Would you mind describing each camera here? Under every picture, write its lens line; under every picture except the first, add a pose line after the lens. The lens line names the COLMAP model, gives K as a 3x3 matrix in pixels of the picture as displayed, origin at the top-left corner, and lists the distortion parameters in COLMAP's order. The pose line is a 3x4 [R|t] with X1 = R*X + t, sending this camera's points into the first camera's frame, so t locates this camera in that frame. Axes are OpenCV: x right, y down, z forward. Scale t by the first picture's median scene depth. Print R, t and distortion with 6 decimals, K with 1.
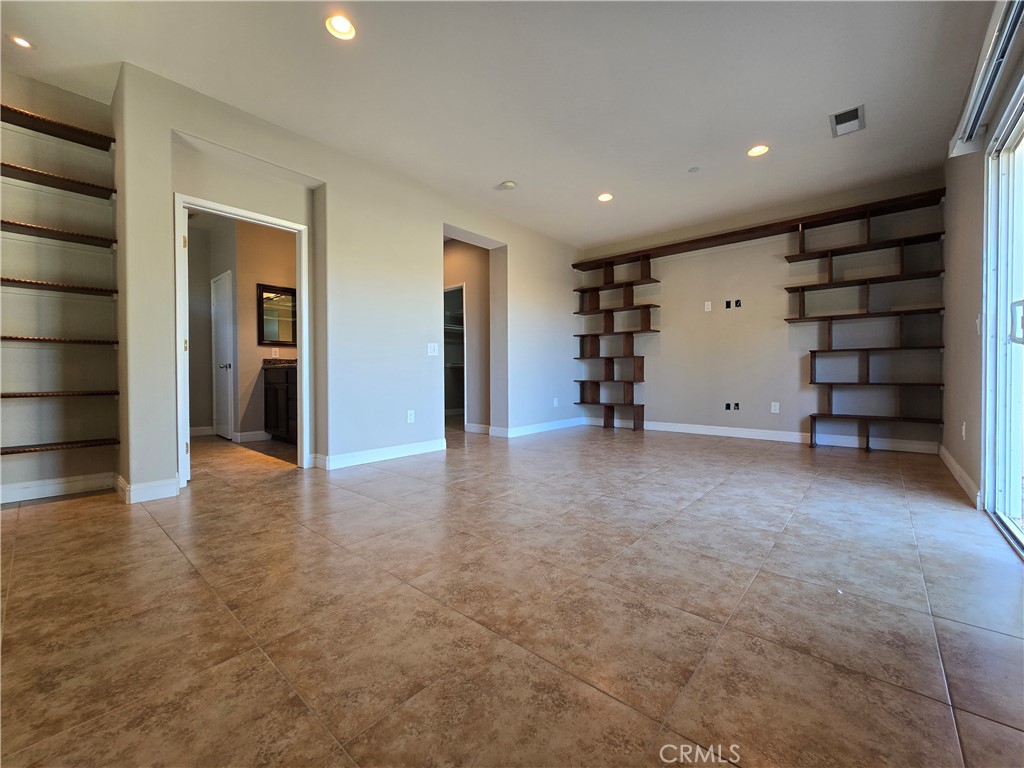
lens RADIAL K [[418.4, 0, 517.1], [0, 418.4, 383.8], [0, 0, 1]] dist [-0.004081, 0.000159]
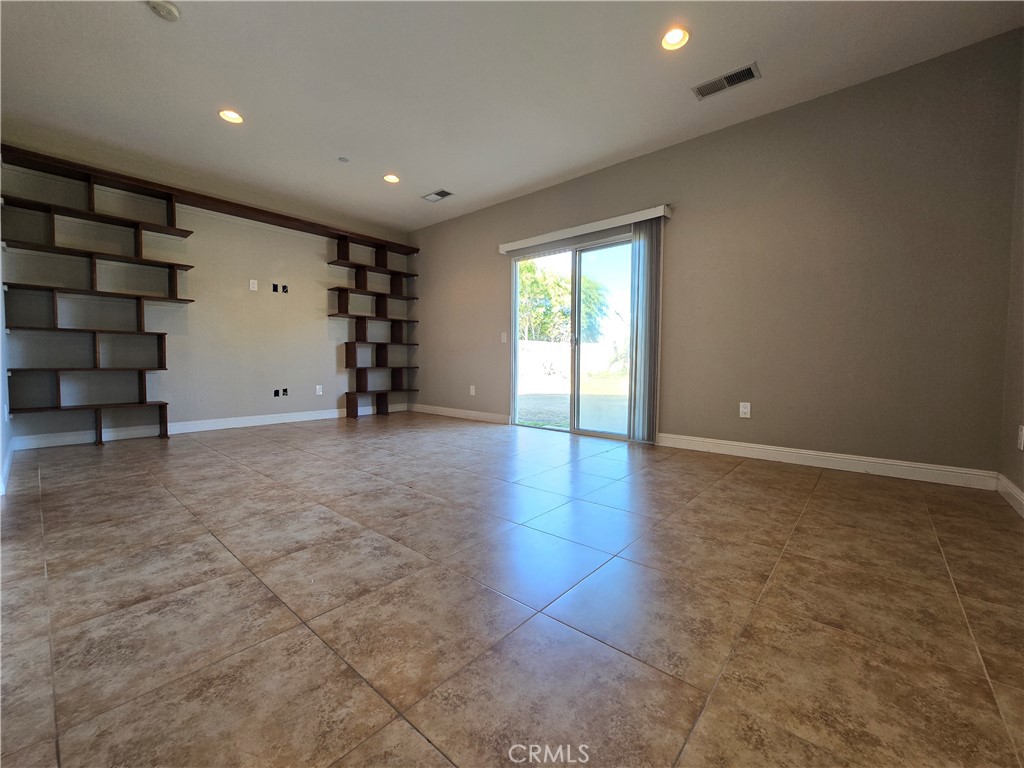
lens RADIAL K [[418.4, 0, 516.9], [0, 418.4, 378.8], [0, 0, 1]] dist [-0.004081, 0.000159]
pose [[-0.004373, -0.035107, 0.999374, -0.515671], [0.017512, 0.999228, 0.035178, -0.003537], [-0.999837, 0.017655, -0.003755, 0.487559]]
